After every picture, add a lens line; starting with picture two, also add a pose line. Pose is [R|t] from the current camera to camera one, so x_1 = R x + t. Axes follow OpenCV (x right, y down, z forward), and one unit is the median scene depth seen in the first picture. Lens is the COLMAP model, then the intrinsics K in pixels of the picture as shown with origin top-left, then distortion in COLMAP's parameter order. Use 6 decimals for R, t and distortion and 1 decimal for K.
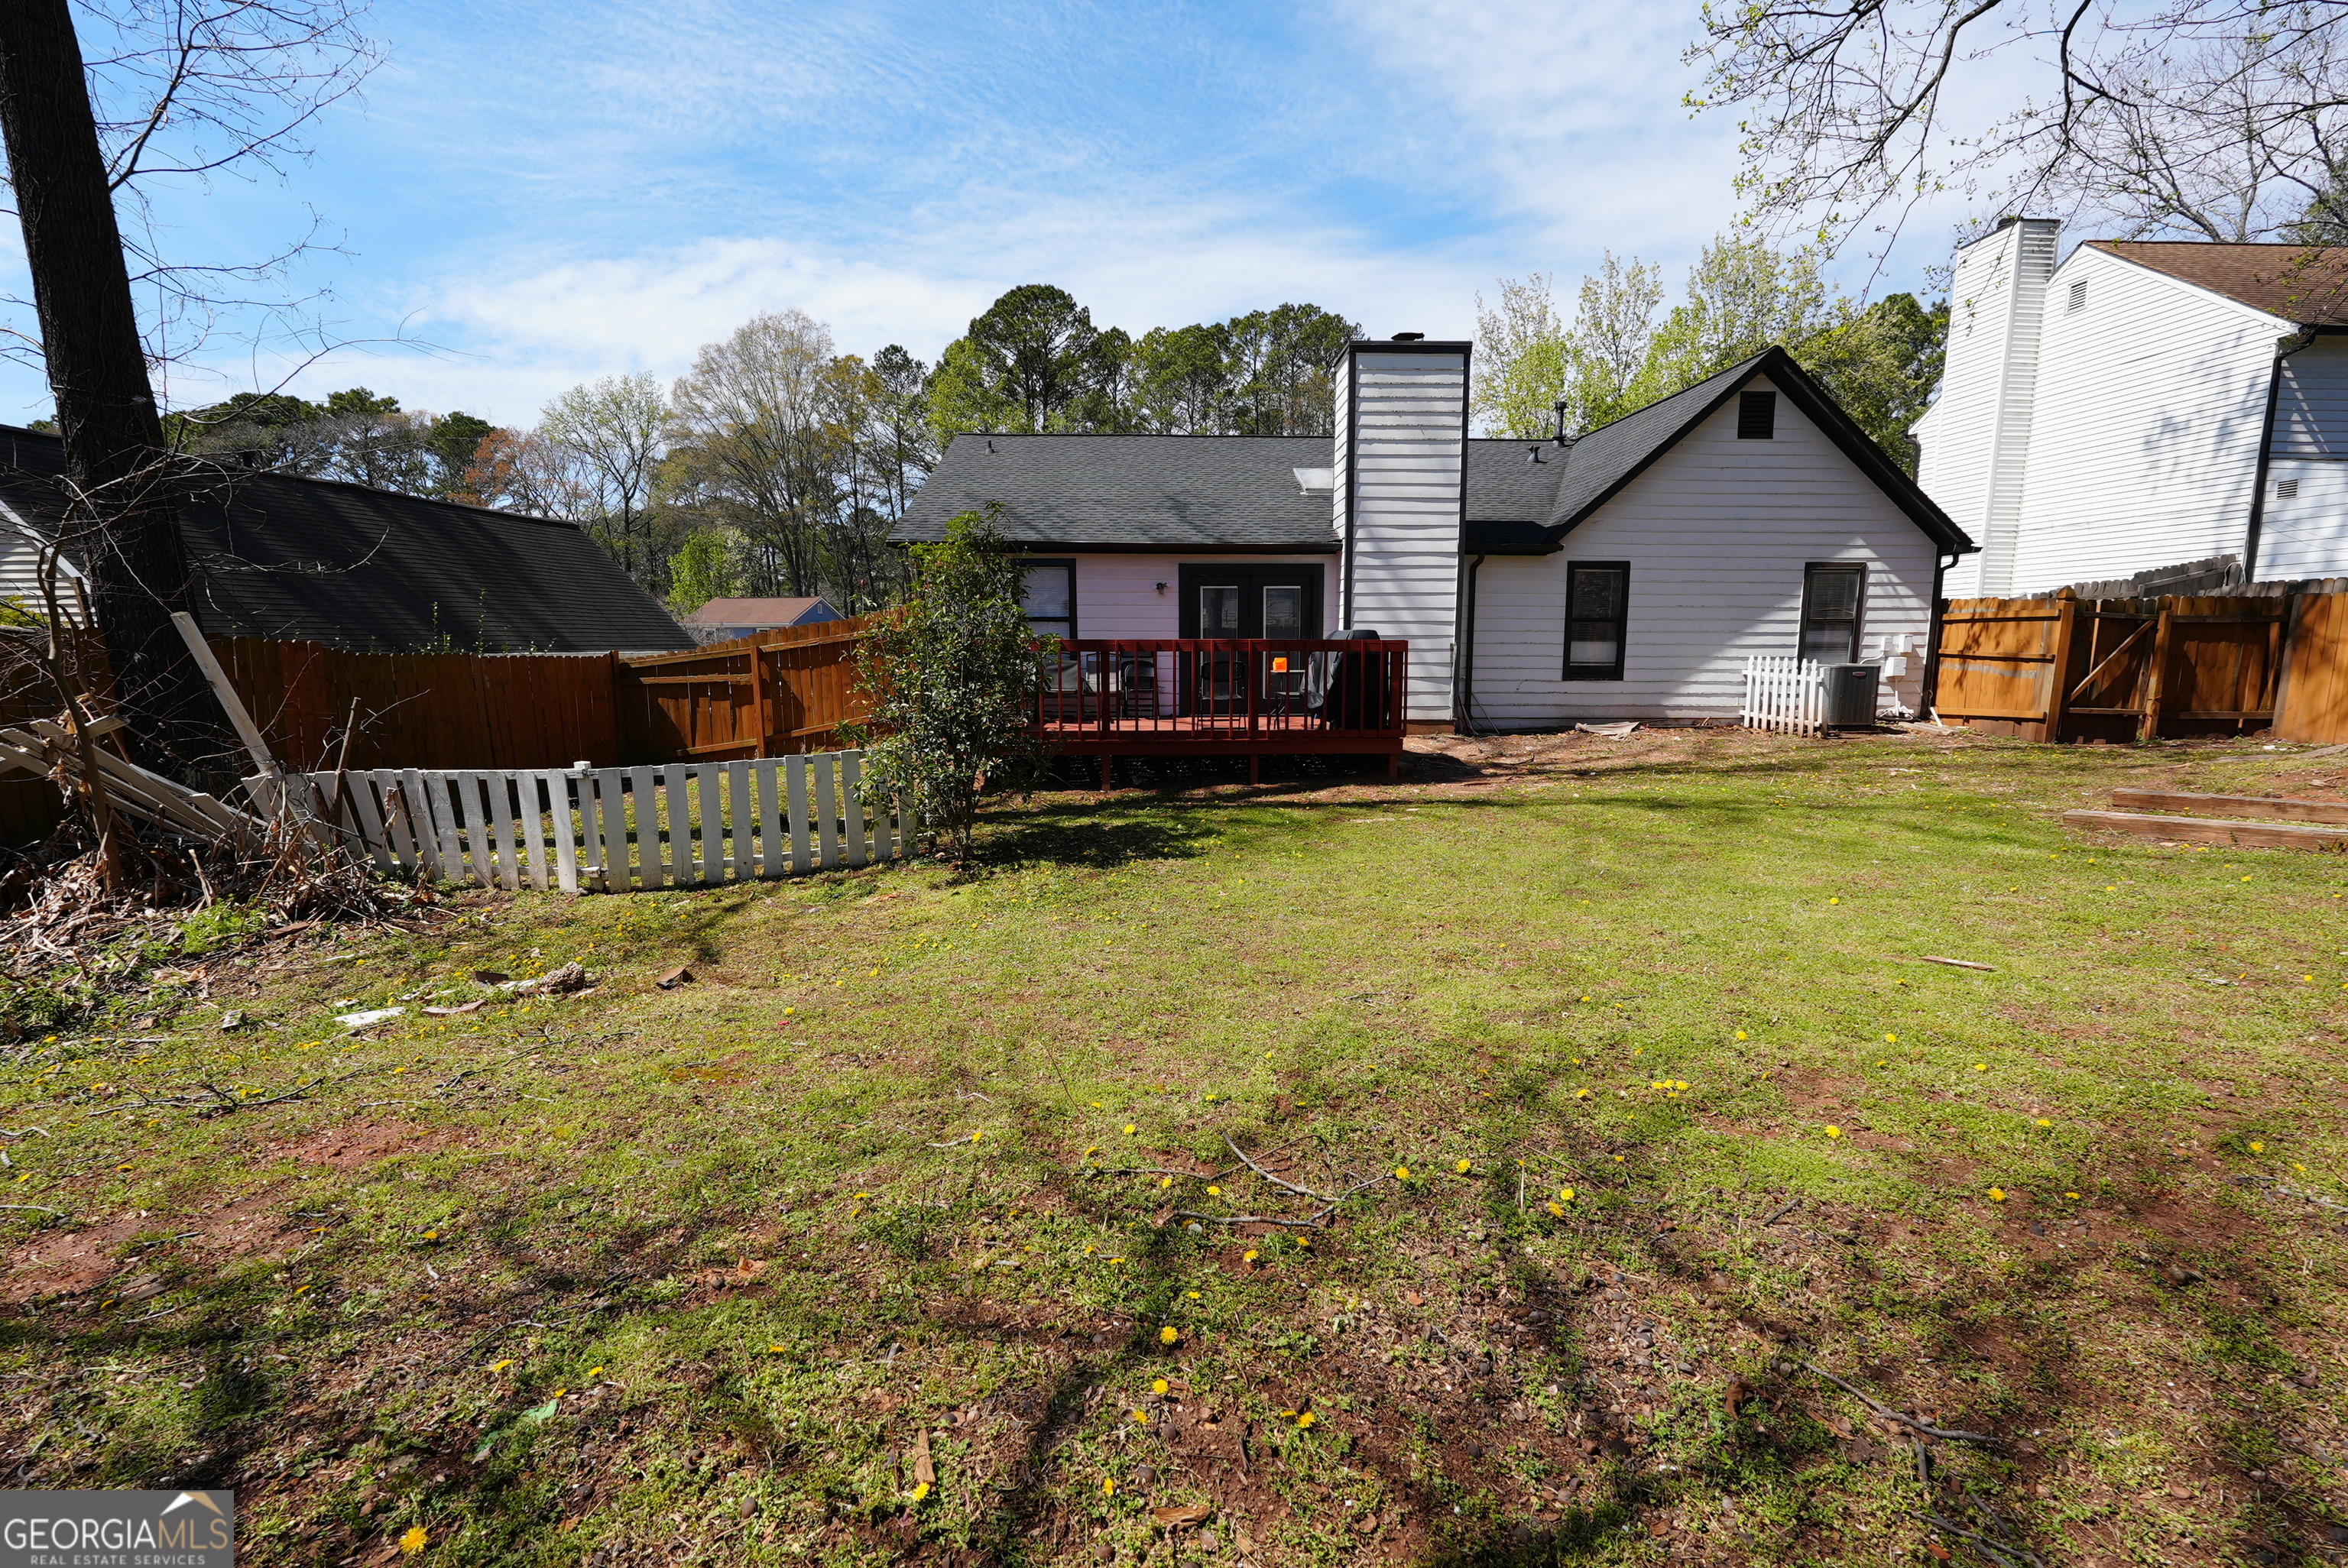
lens RADIAL K [[1036.7, 0, 1170.6], [0, 1036.7, 803.6], [0, 0, 1]] dist [-0.002605, 0.001663]
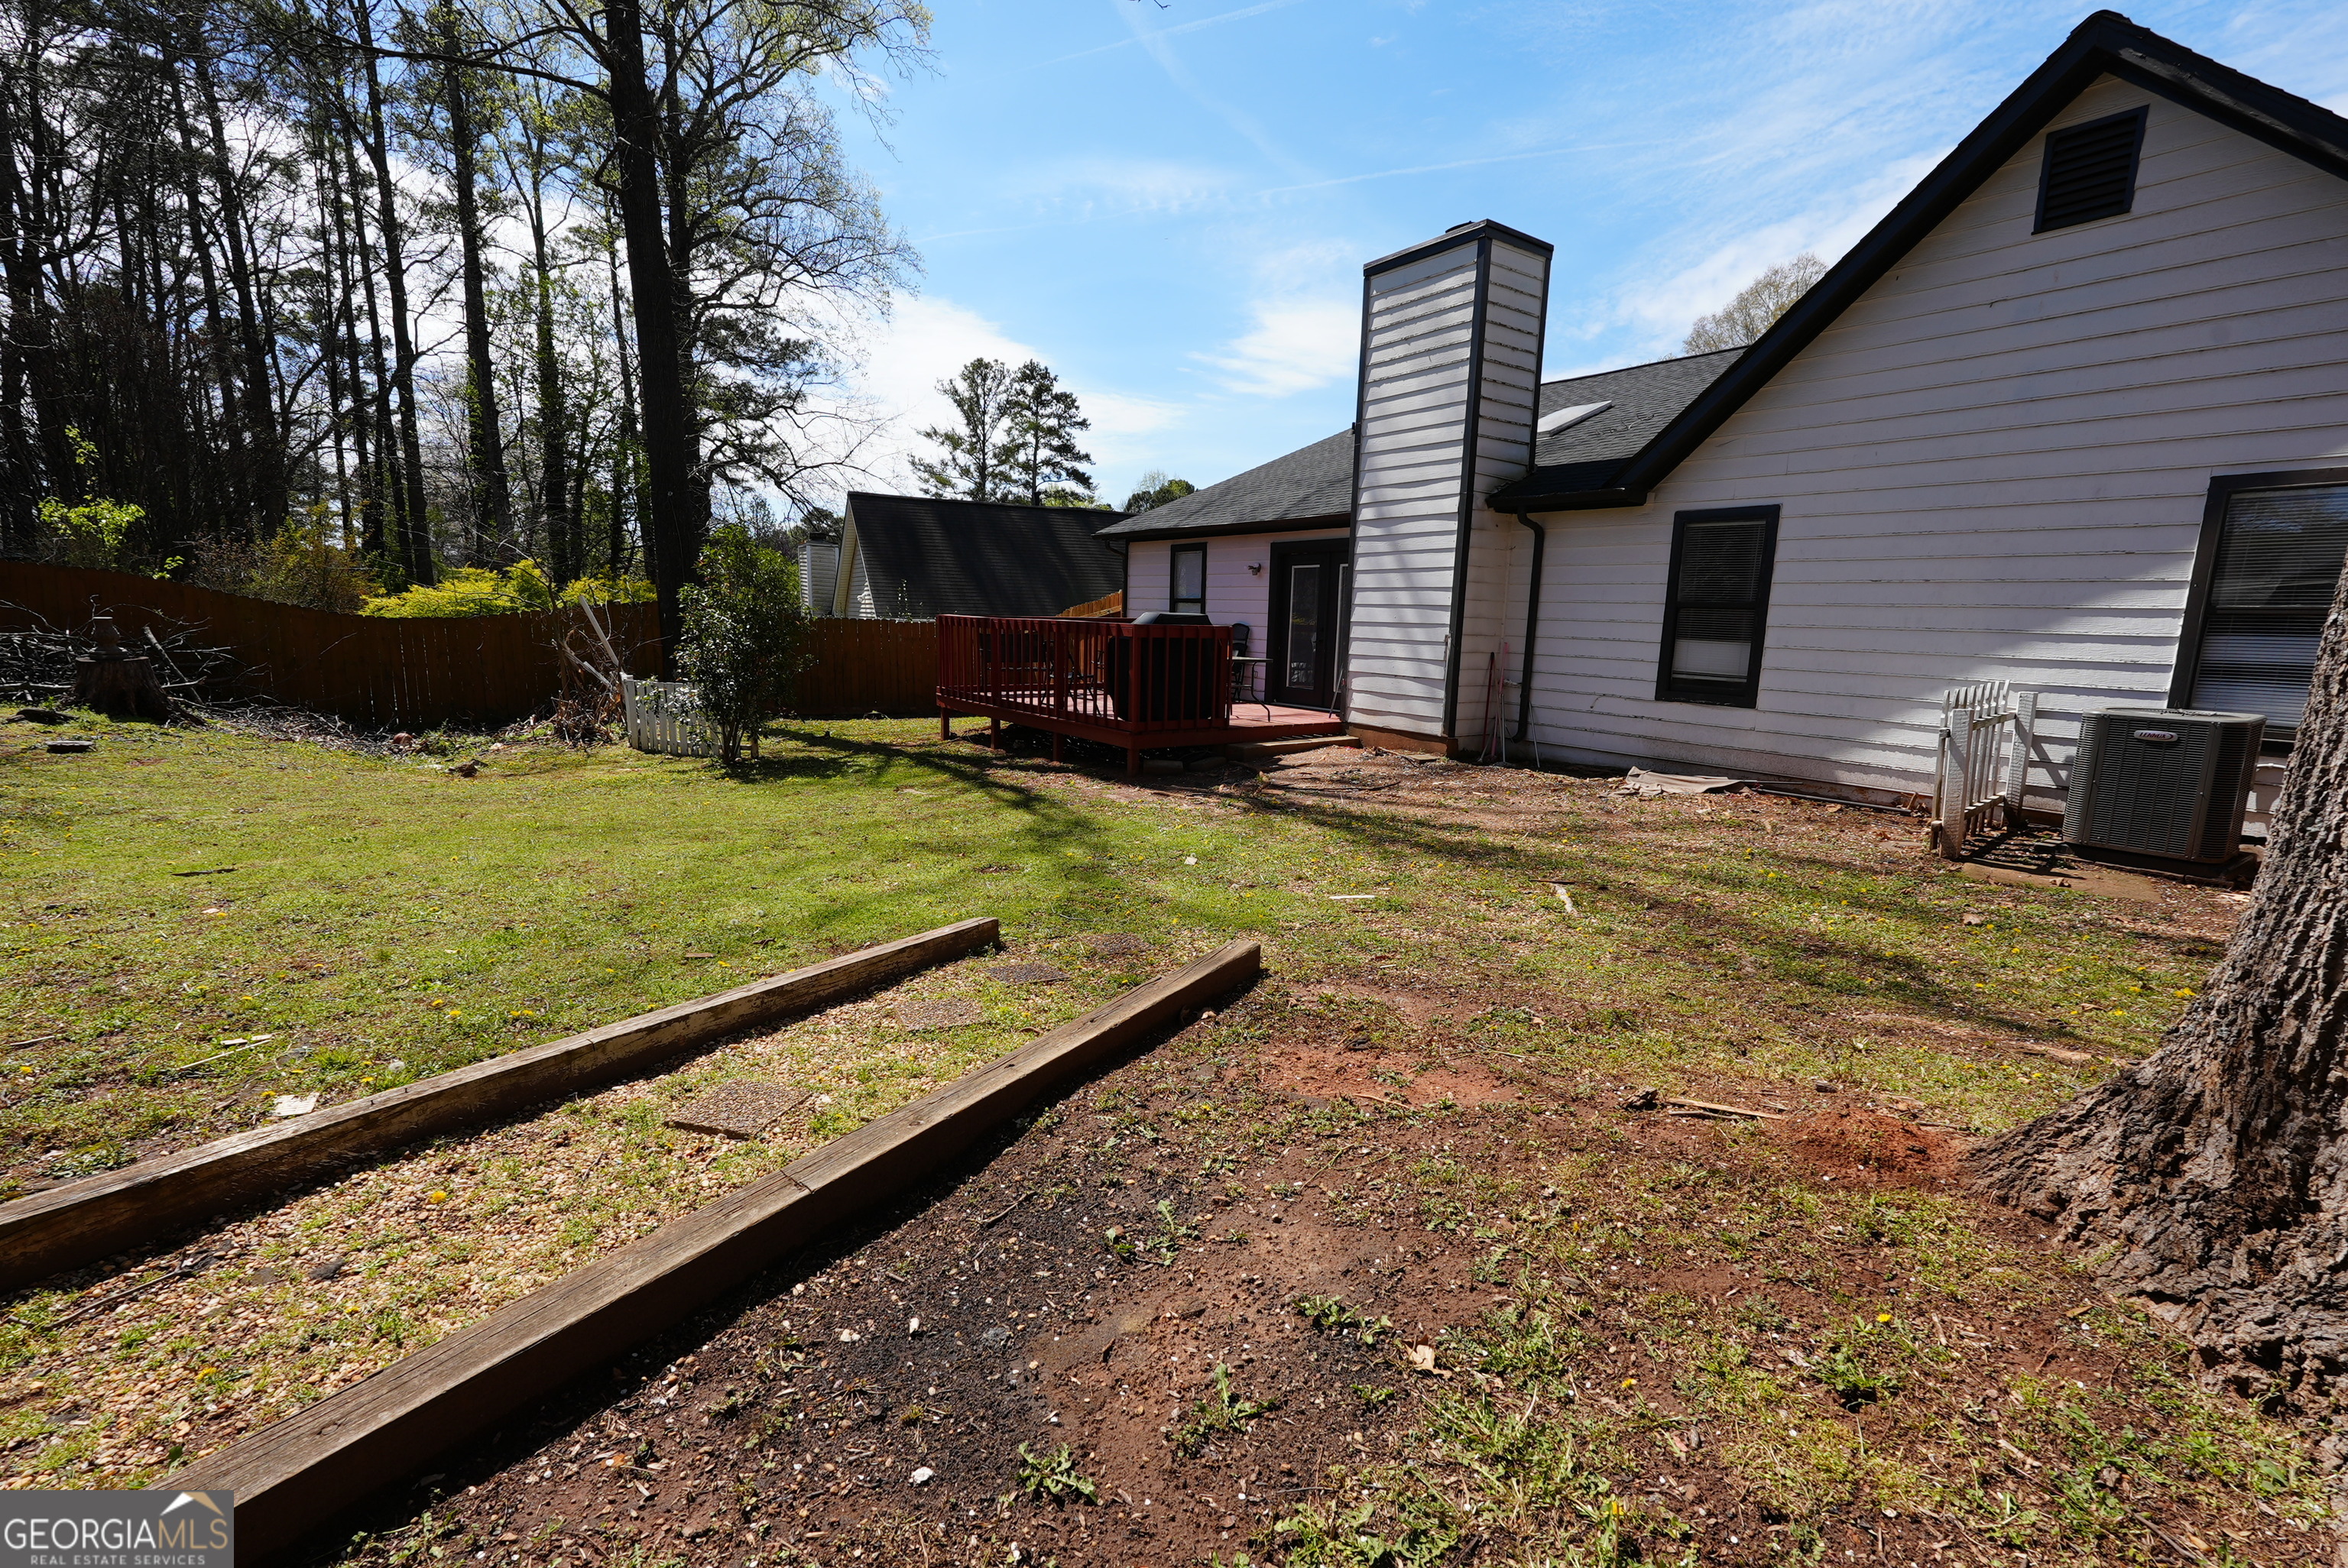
lens RADIAL K [[1036.7, 0, 1141.0], [0, 1036.7, 794.3], [0, 0, 1]] dist [-0.002605, 0.001663]
pose [[0.518449, 0.162620, -0.839503, 0.762689], [-0.149578, 0.983860, 0.098209, -0.077106], [0.841925, 0.074655, 0.534406, 0.397491]]
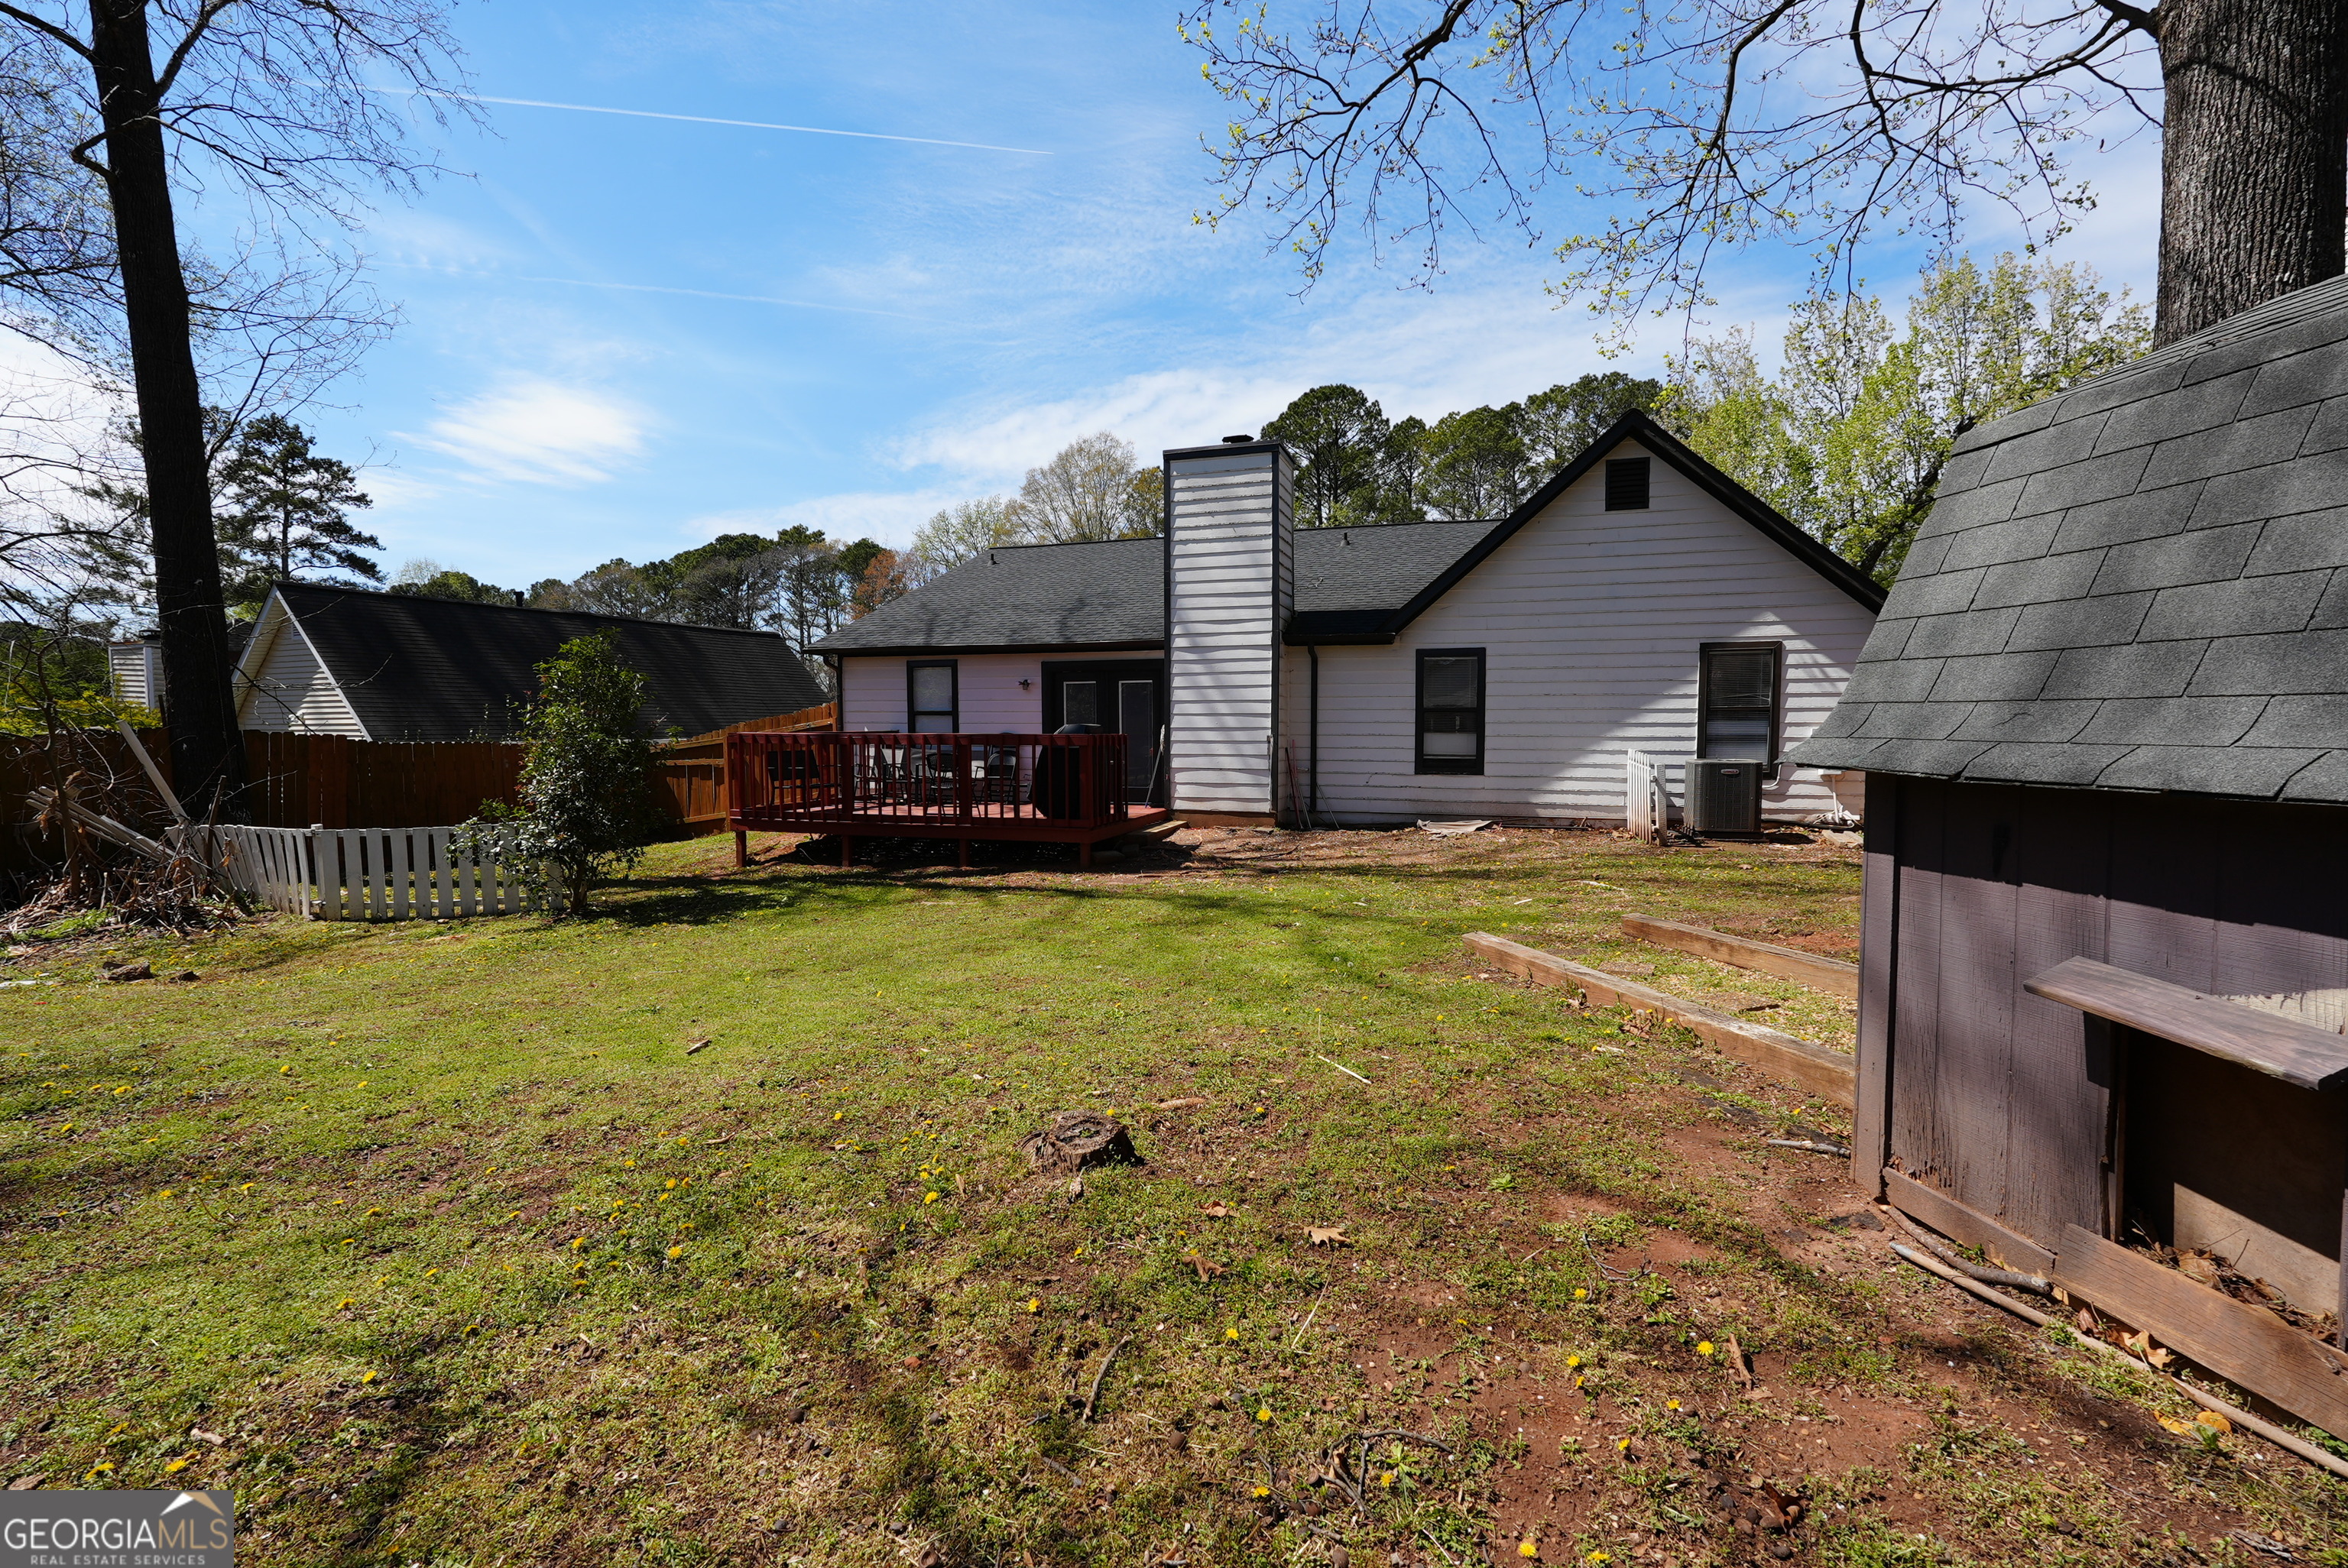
lens RADIAL K [[1036.7, 0, 1196.0], [0, 1036.7, 764.3], [0, 0, 1]] dist [-0.002605, 0.001663]
pose [[0.934688, 0.013824, -0.355202, 0.527013], [-0.052736, 0.993579, -0.100103, -0.023729], [0.351537, 0.112297, 0.929415, 0.060918]]
